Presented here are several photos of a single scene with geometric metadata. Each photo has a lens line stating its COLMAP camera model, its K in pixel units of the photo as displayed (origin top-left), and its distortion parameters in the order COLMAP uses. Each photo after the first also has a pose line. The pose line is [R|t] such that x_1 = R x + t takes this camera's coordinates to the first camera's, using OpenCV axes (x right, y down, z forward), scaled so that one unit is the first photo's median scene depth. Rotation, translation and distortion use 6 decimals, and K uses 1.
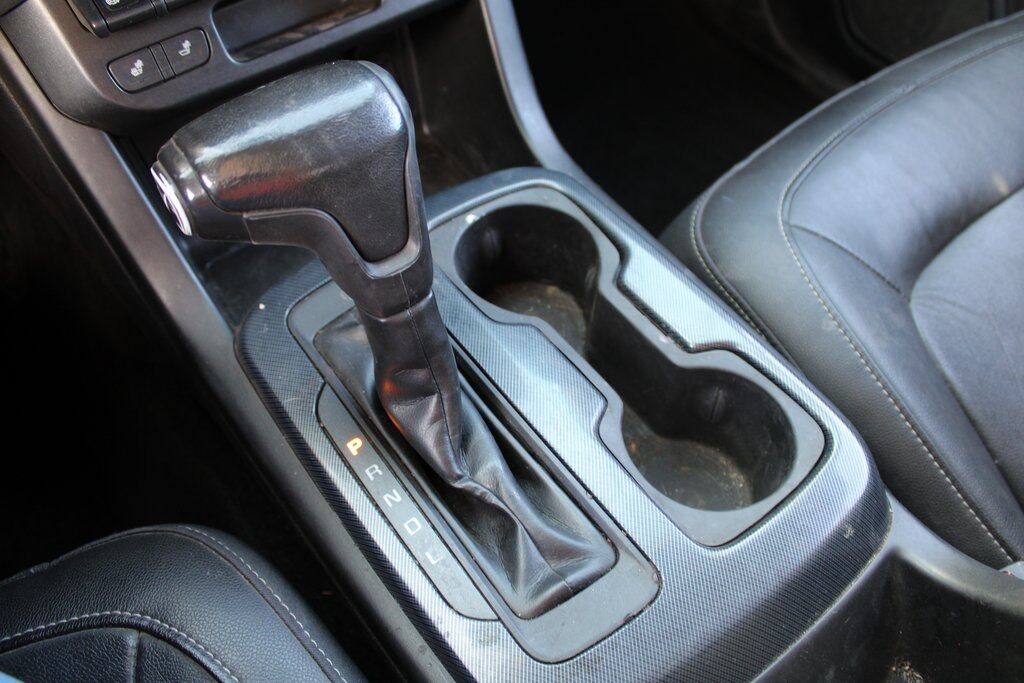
lens RADIAL K [[861.4, 0, 513.7], [0, 861.4, 344.8], [0, 0, 1]] dist [-0.099047, 0.017231]
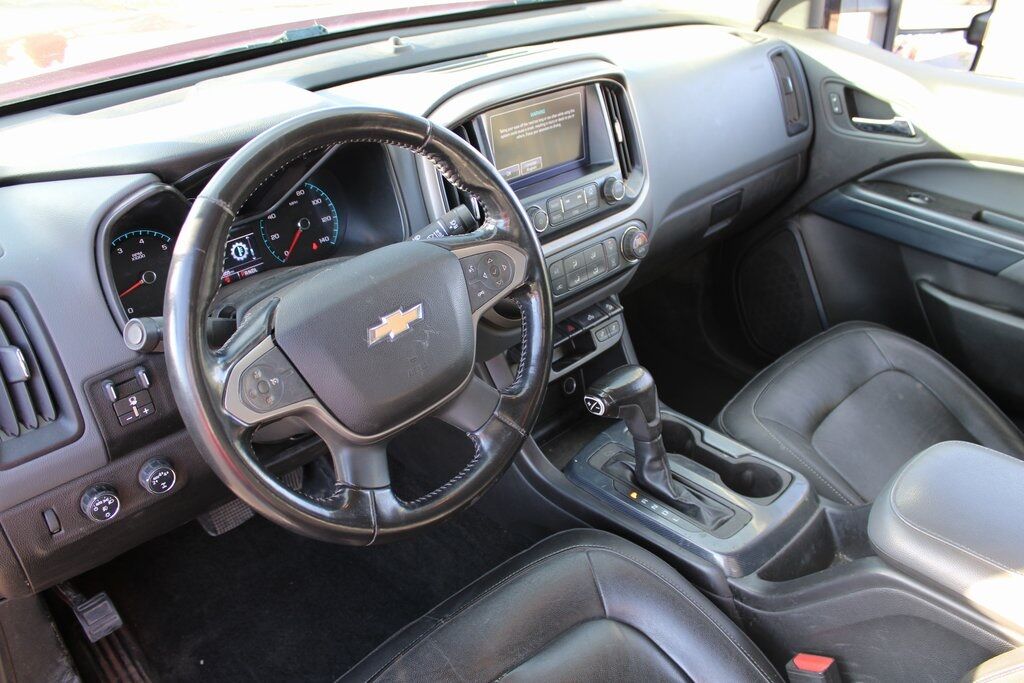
lens RADIAL K [[861.4, 0, 512.2], [0, 861.4, 347.1], [0, 0, 1]] dist [-0.099047, 0.017231]
pose [[0.990361, -0.077460, 0.114825, -0.731647], [0.114418, 0.924720, -0.363046, 0.543903], [-0.078059, 0.372684, 0.924669, -1.482842]]
